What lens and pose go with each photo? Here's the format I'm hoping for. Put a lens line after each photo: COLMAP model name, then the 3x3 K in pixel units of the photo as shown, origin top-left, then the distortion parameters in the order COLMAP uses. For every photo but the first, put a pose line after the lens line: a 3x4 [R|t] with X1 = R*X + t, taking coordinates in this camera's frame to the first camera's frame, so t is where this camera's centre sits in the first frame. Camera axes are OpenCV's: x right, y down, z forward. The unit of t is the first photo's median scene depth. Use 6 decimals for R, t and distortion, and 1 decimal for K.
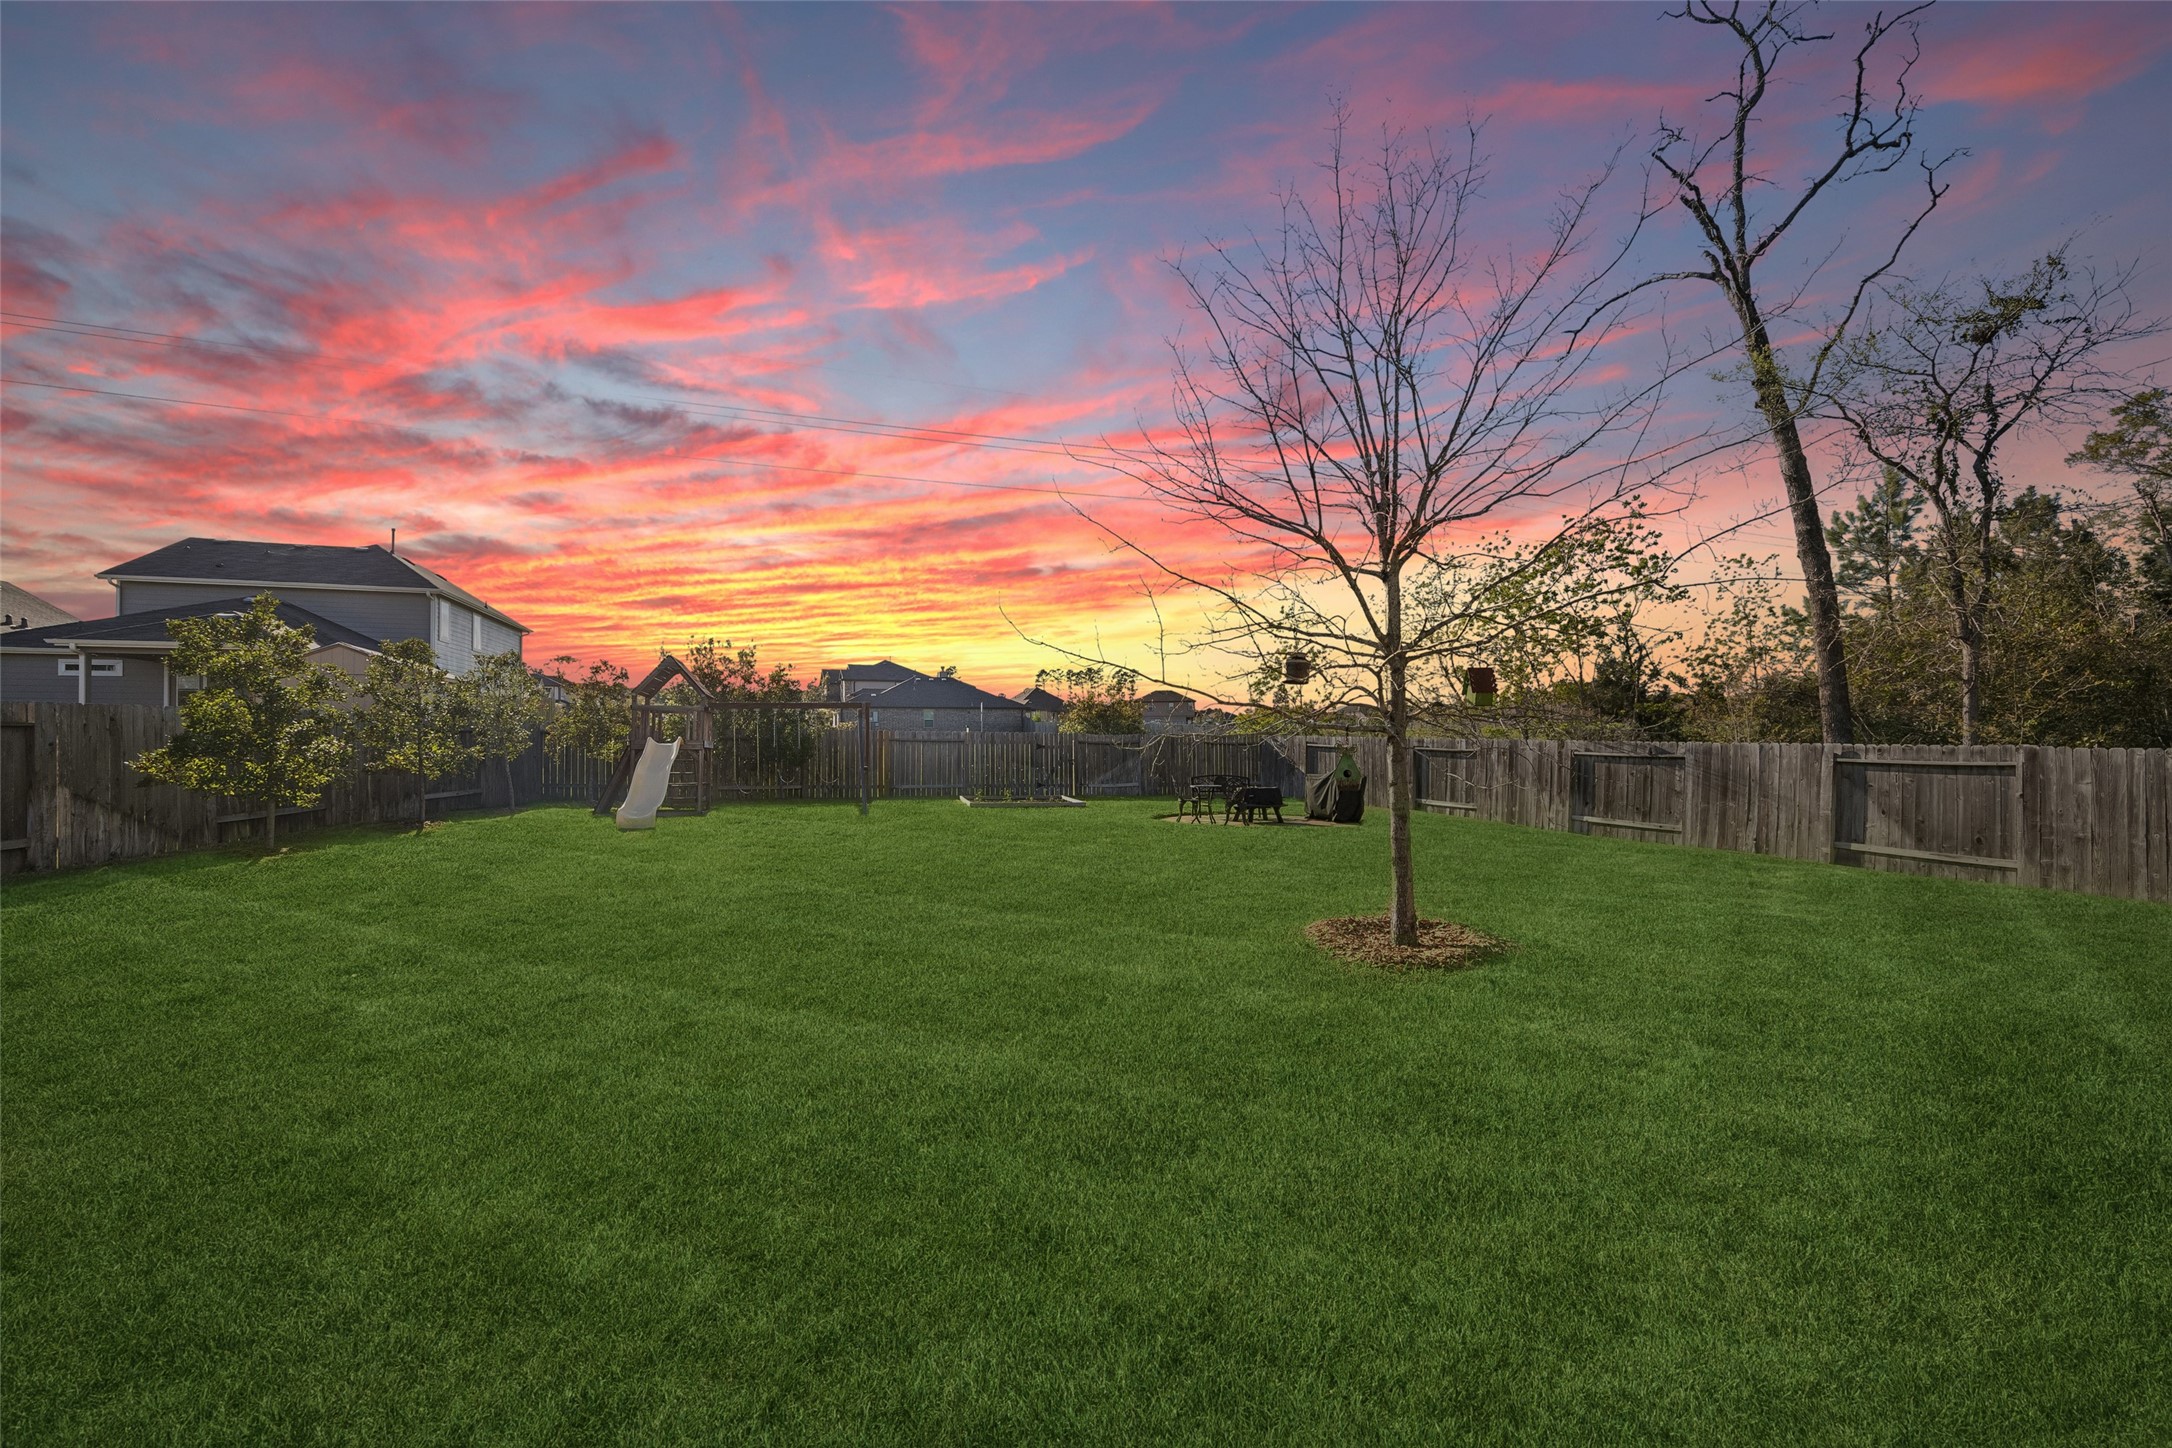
lens RADIAL K [[841.4, 0, 1086.0], [0, 841.4, 724.0], [0, 0, 1]] dist [0.000440, 0.000070]
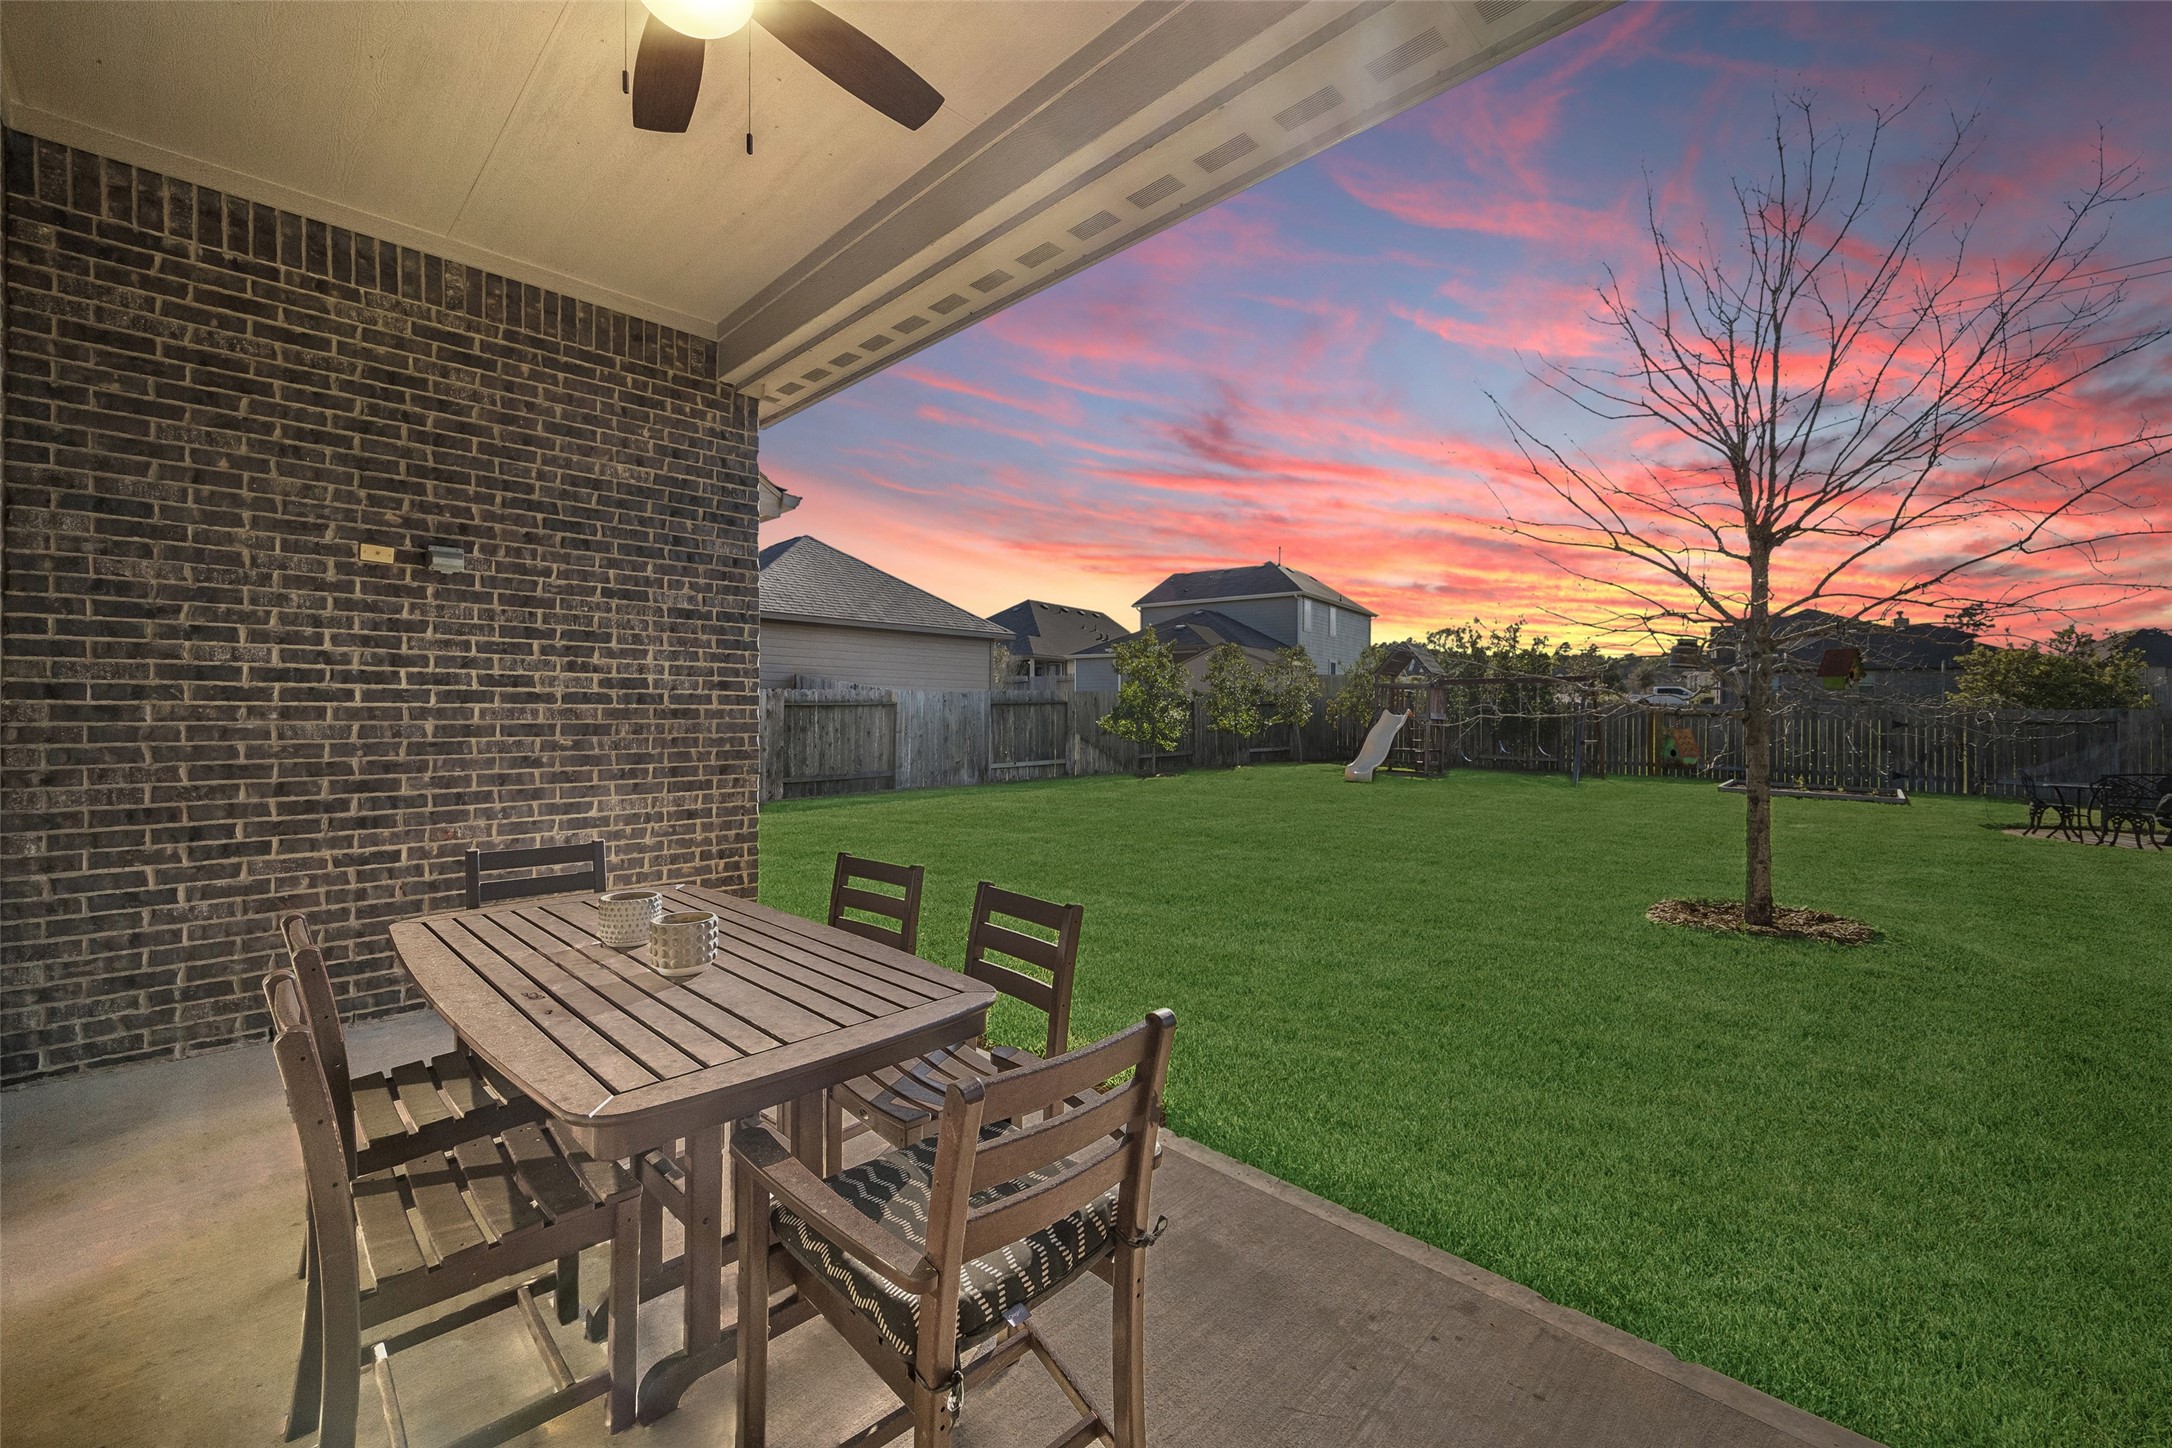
lens RADIAL K [[841.4, 0, 1086.0], [0, 841.4, 724.0], [0, 0, 1]] dist [0.000440, 0.000070]
pose [[0.582886, 0.023245, -0.812221, 0.274384], [0.007302, 0.999401, 0.033842, -0.009923], [0.812521, -0.025657, 0.582367, -0.077354]]
